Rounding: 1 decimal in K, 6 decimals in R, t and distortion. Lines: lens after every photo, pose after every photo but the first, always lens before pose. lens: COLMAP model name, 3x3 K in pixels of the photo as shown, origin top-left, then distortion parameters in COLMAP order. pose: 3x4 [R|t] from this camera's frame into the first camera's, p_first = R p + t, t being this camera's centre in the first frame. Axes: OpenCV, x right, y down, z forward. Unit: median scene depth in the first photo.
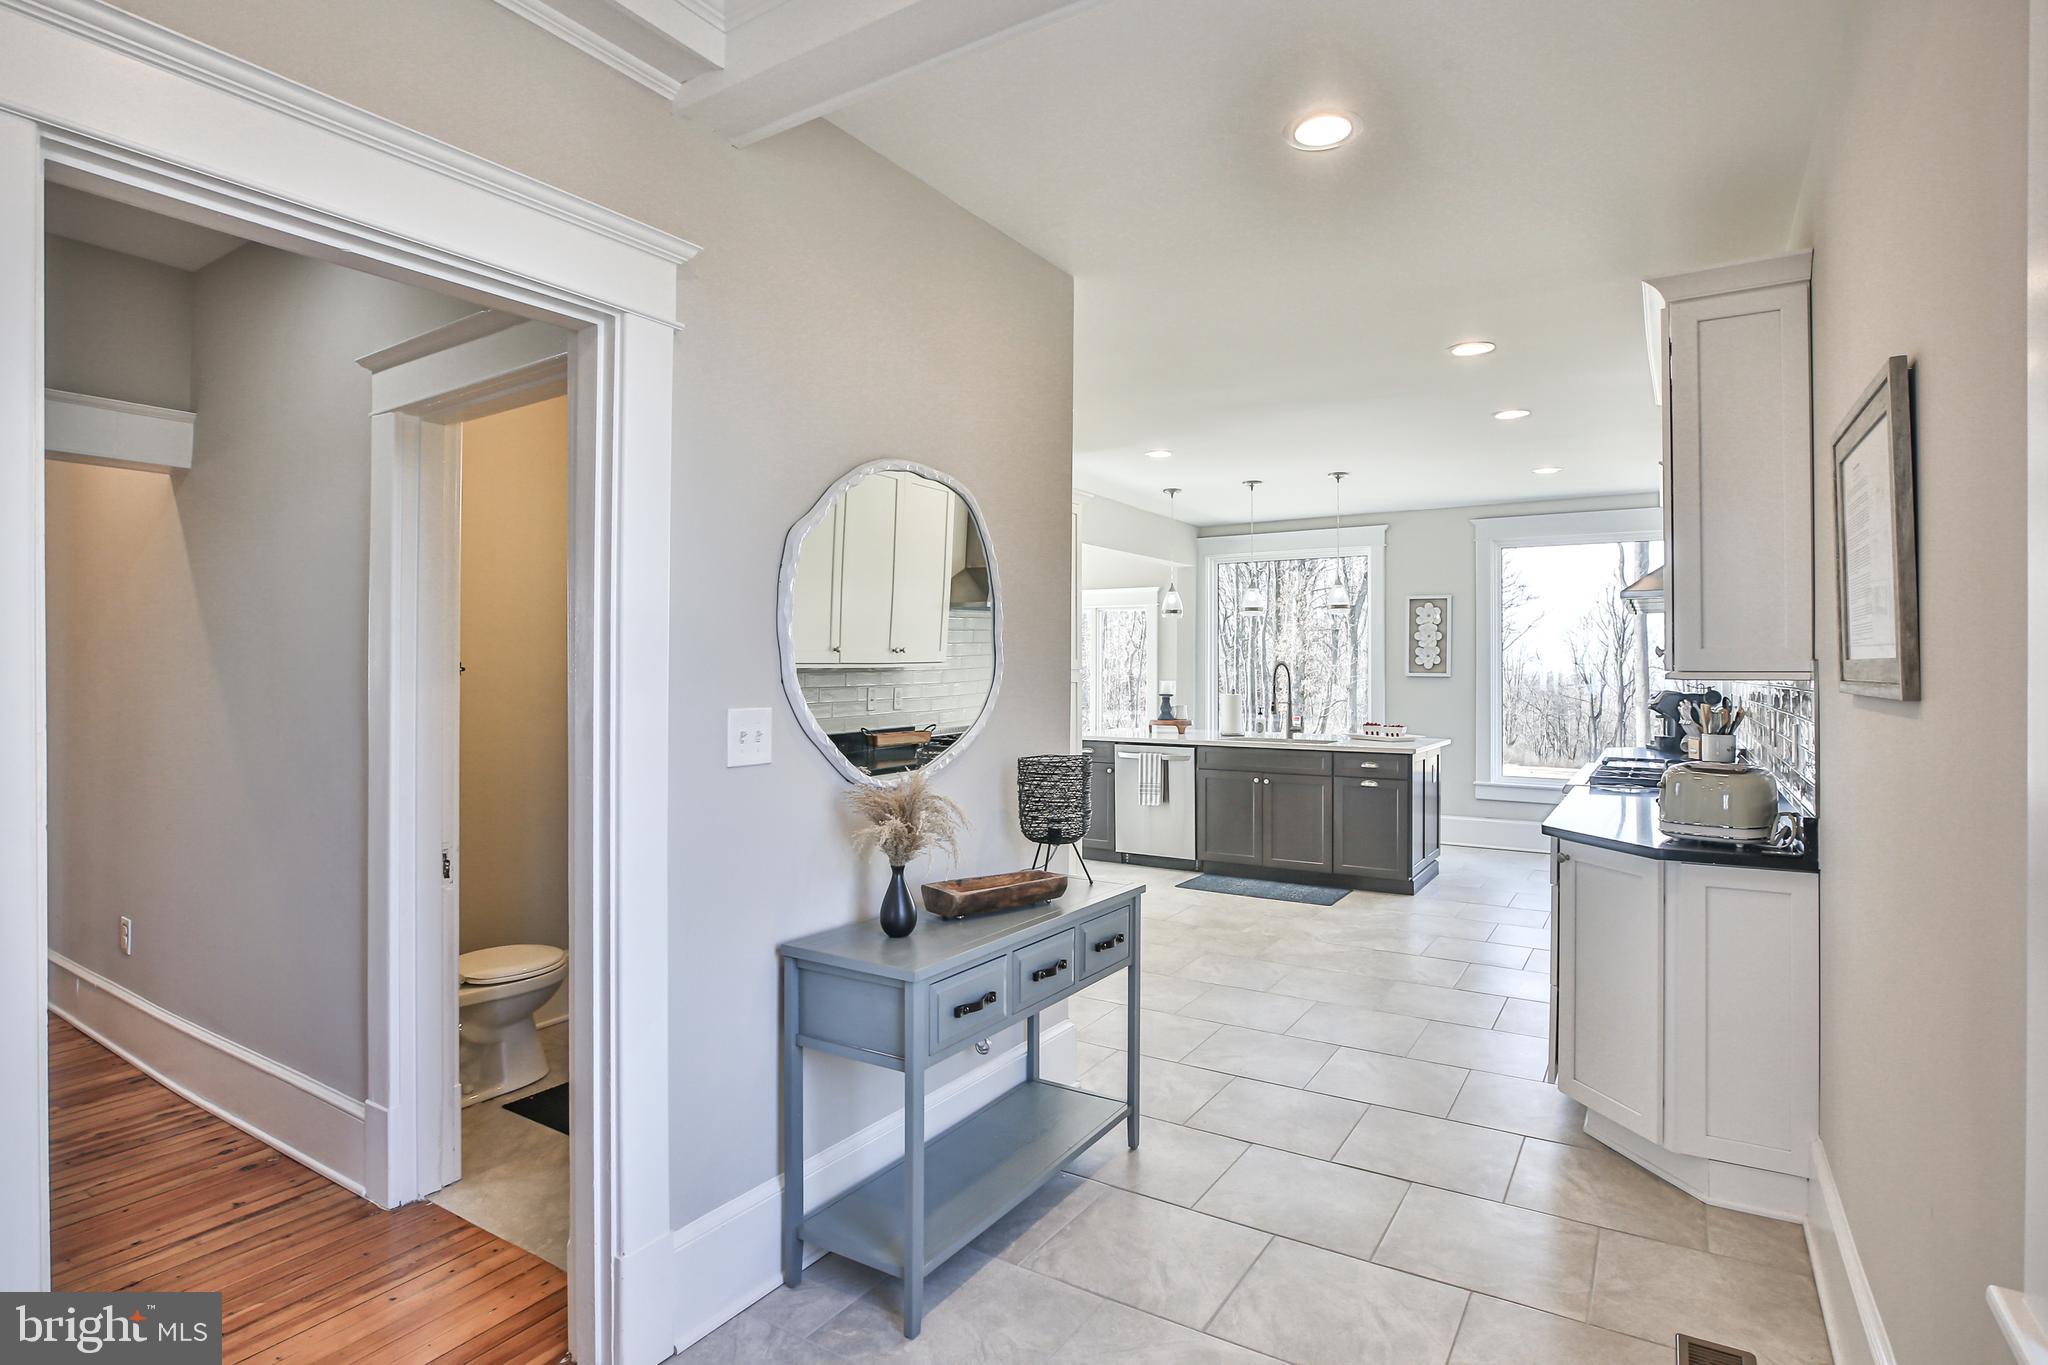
lens RADIAL K [[1009.4, 0, 1039.7], [0, 1009.4, 654.9], [0, 0, 1]] dist [-0.042037, 0.014415]
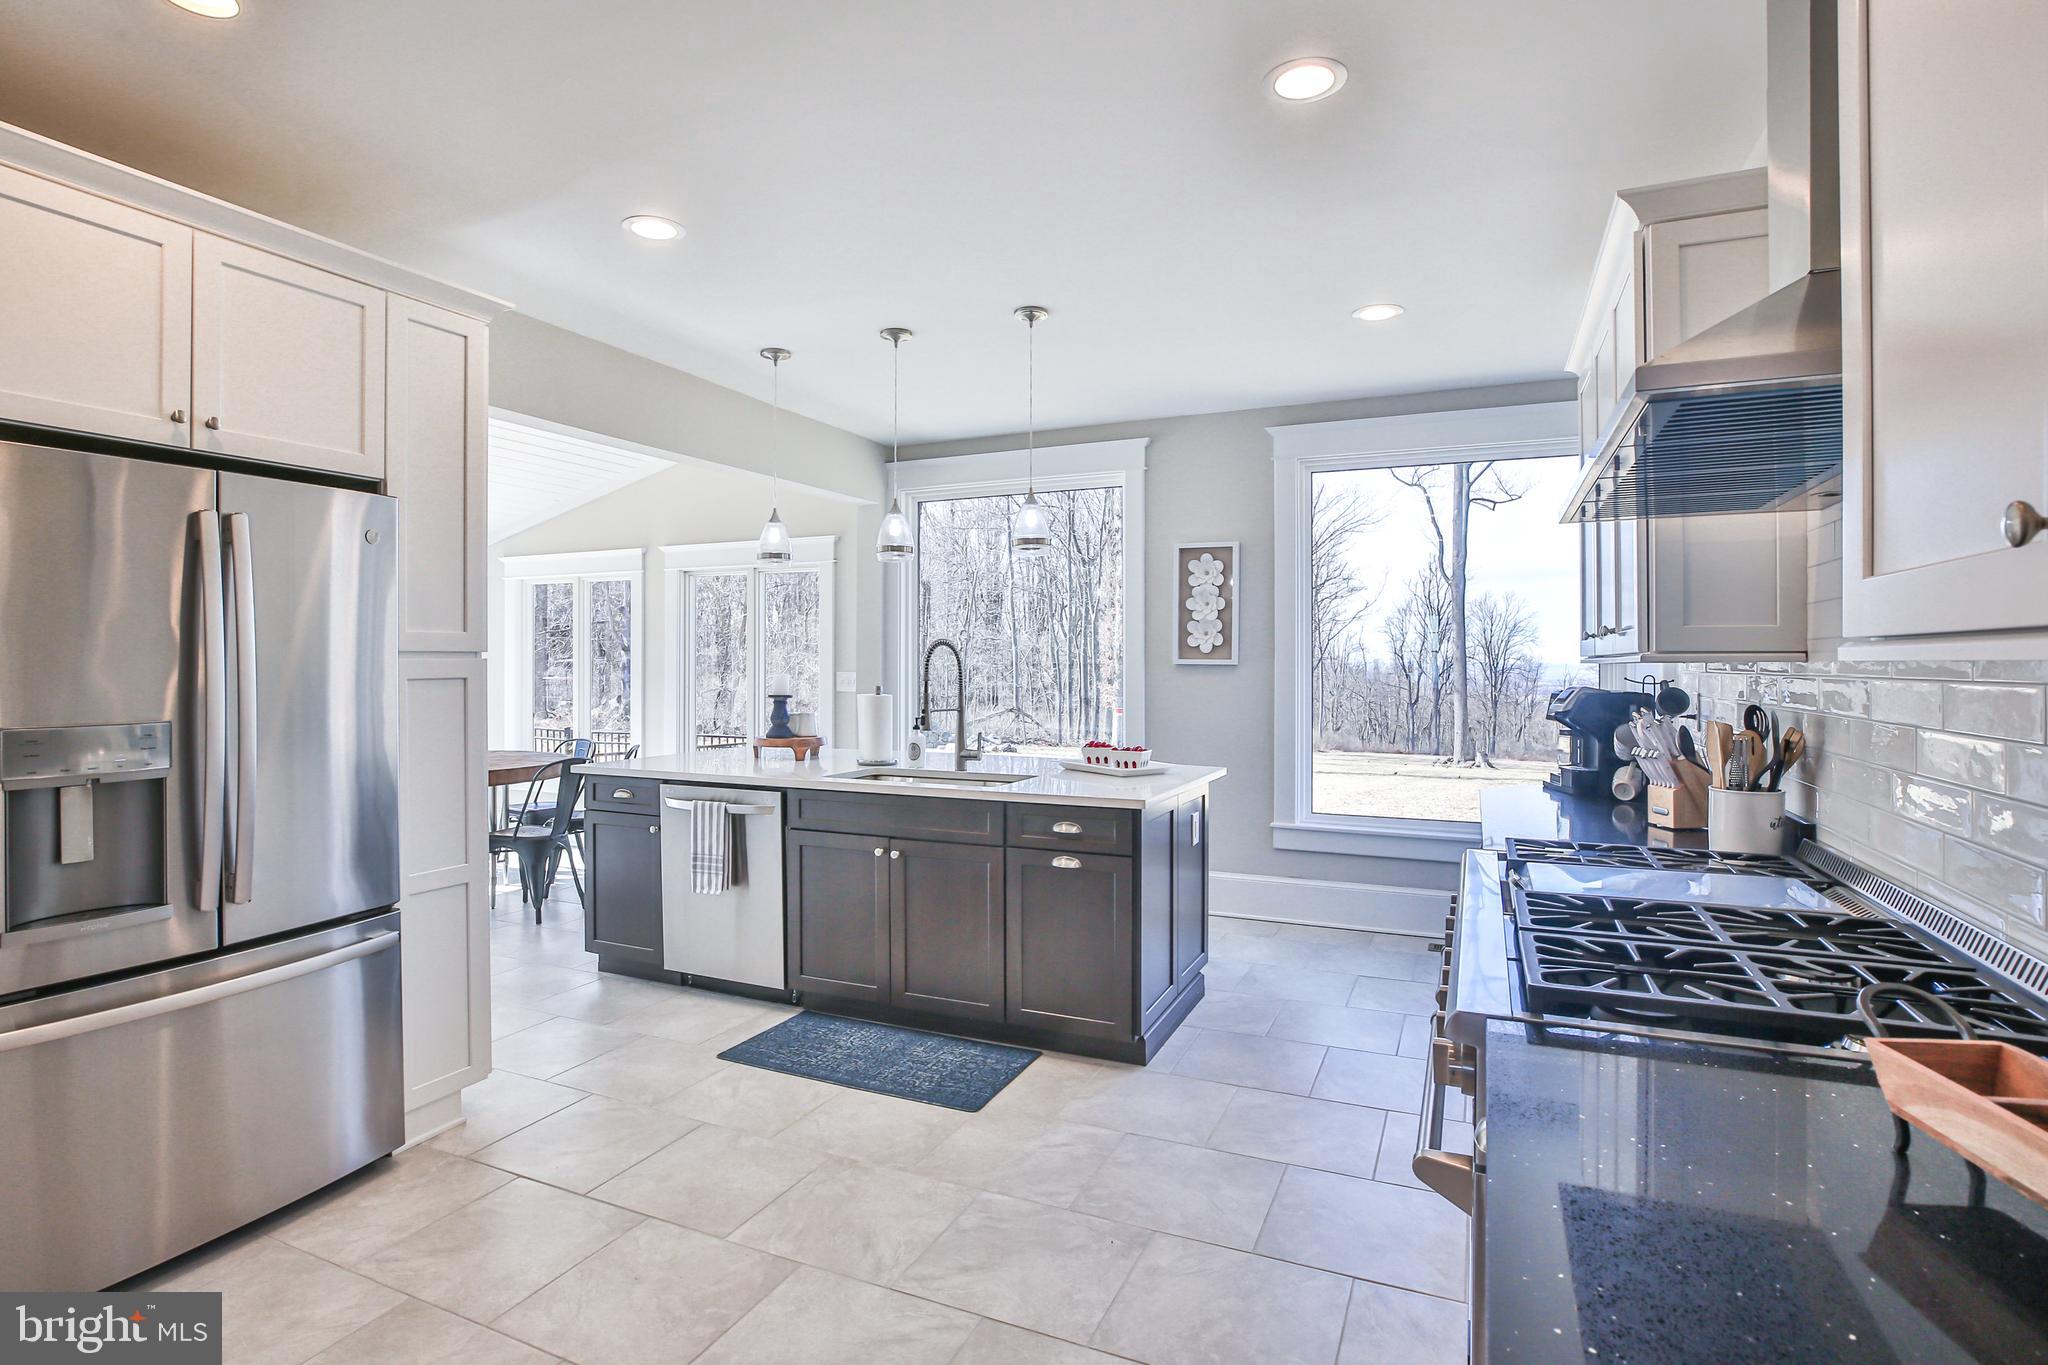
lens RADIAL K [[1009.4, 0, 1029.8], [0, 1009.4, 656.6], [0, 0, 1]] dist [-0.042037, 0.014415]
pose [[0.989689, -0.002422, 0.143213, 0.197507], [0.000844, 0.999938, 0.011078, 0.009672], [-0.143231, -0.010843, 0.989630, 0.398798]]
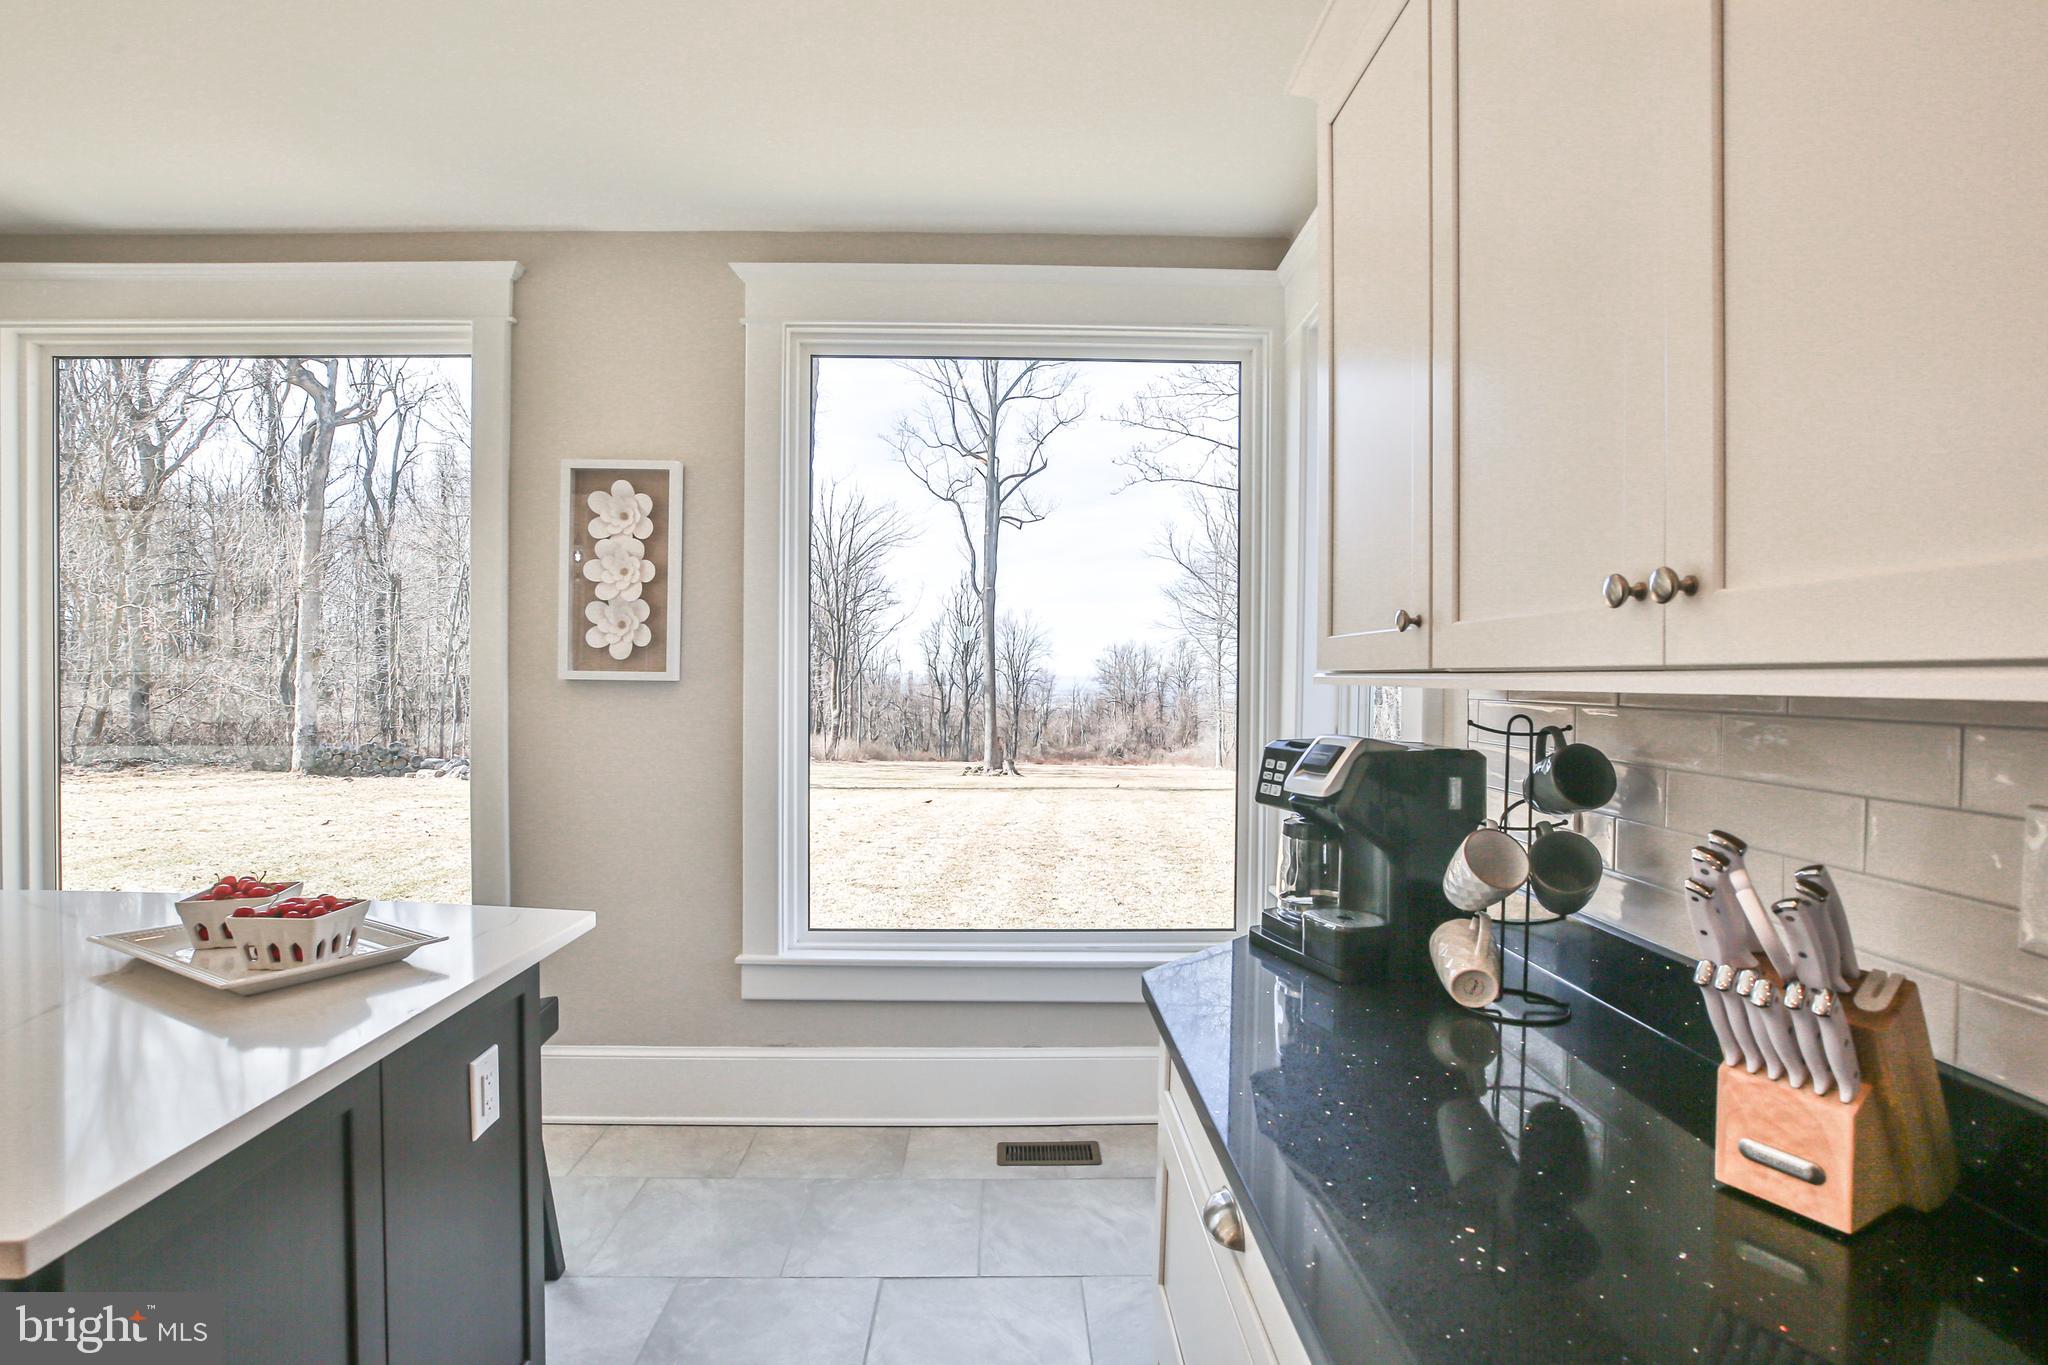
lens RADIAL K [[1009.4, 0, 1019.0], [0, 1009.4, 687.6], [0, 0, 1]] dist [-0.042037, 0.014415]
pose [[0.835578, -0.007414, 0.549322, 0.343525], [-0.010303, 0.999522, 0.029162, 0.013124], [-0.549276, -0.030027, 0.835102, 0.683727]]
